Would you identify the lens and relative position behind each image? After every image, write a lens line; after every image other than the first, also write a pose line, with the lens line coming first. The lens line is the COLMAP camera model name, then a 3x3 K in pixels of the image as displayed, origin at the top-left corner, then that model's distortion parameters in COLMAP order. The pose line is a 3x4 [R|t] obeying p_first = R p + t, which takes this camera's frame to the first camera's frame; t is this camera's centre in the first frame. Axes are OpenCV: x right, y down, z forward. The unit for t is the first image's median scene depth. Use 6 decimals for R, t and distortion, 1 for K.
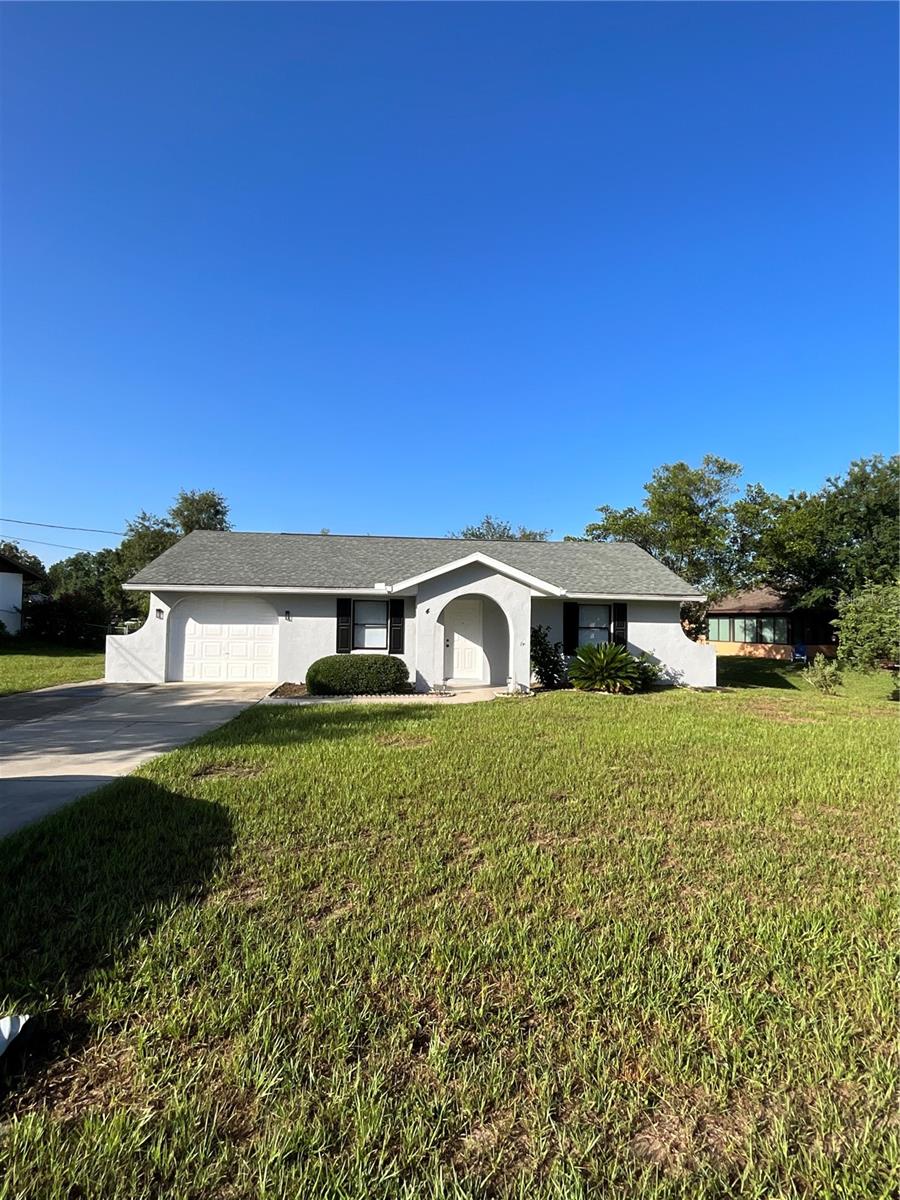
lens RADIAL K [[556.1, 0, 450.0], [0, 556.1, 600.0], [0, 0, 1]] dist [0.000126, 0.000052]
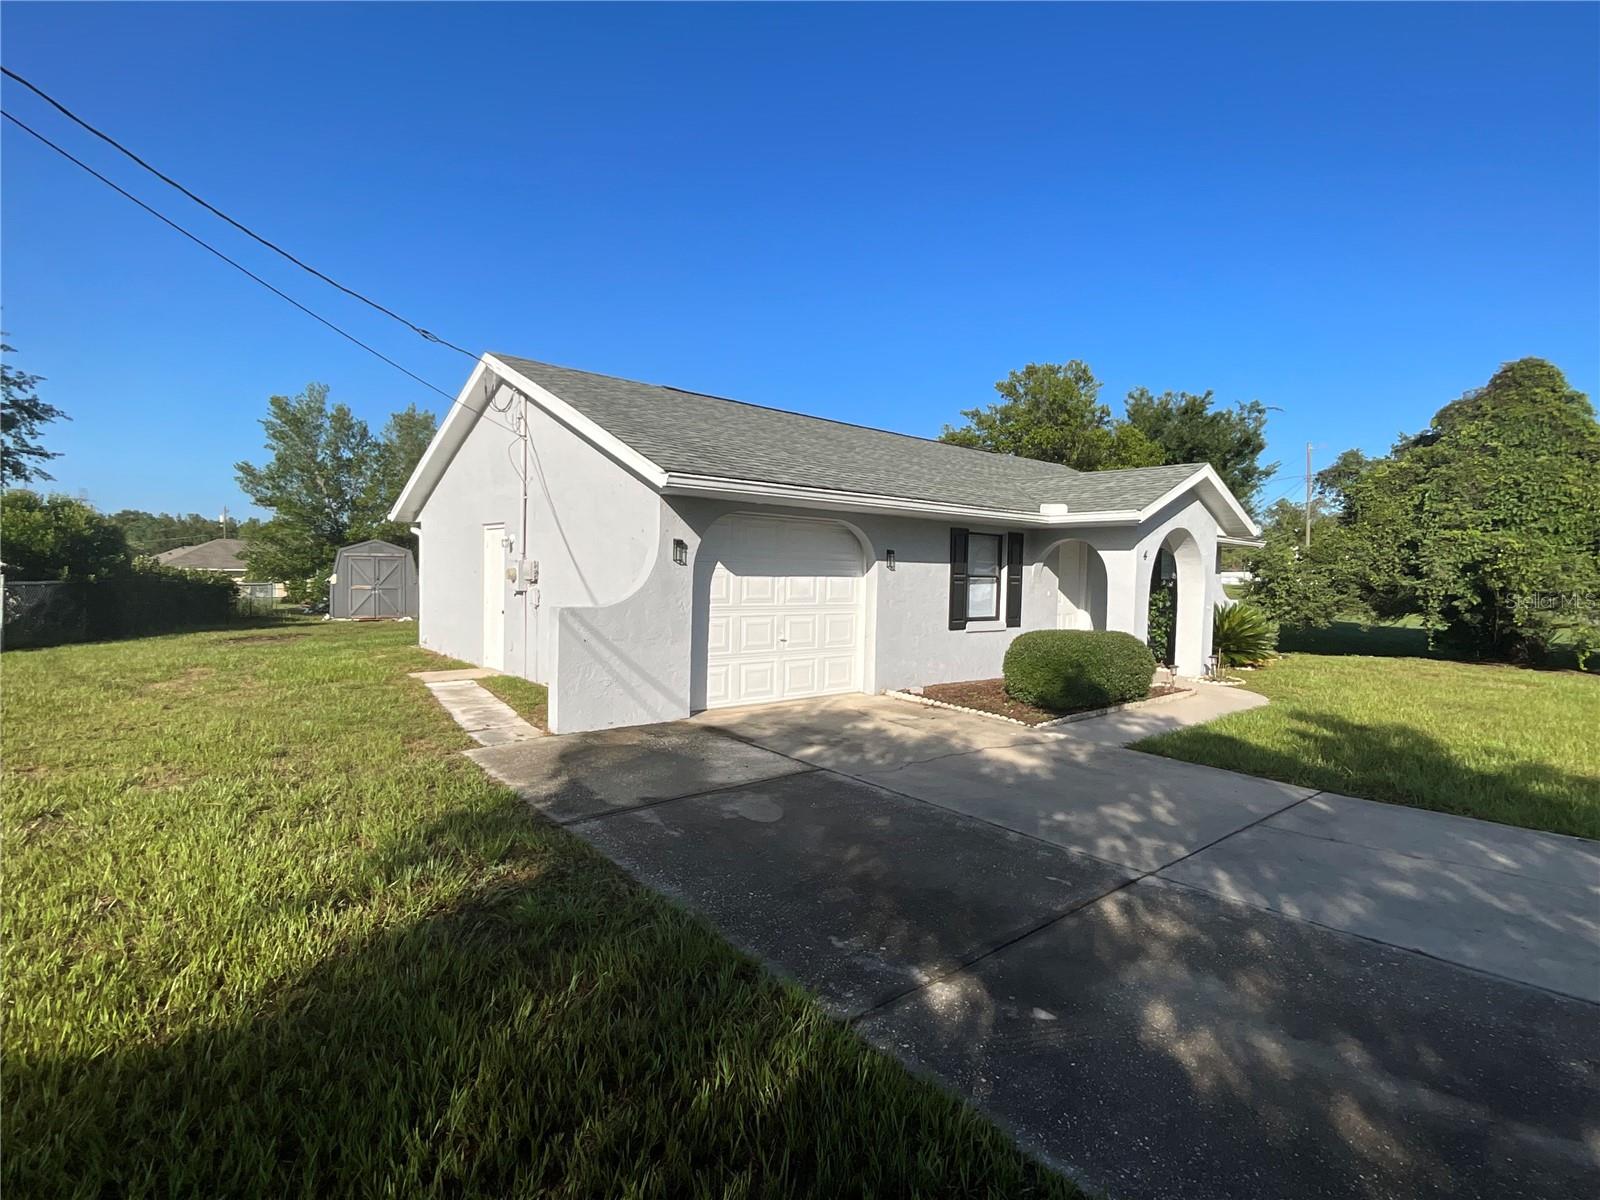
lens RADIAL K [[741.5, 0, 800.0], [0, 741.5, 600.0], [0, 0, 1]] dist [0.000126, 0.000052]
pose [[0.833314, -0.018731, 0.552482, -0.727459], [-0.030830, 0.996296, 0.080278, 0.013780], [-0.551939, -0.083930, 0.829650, 0.488918]]
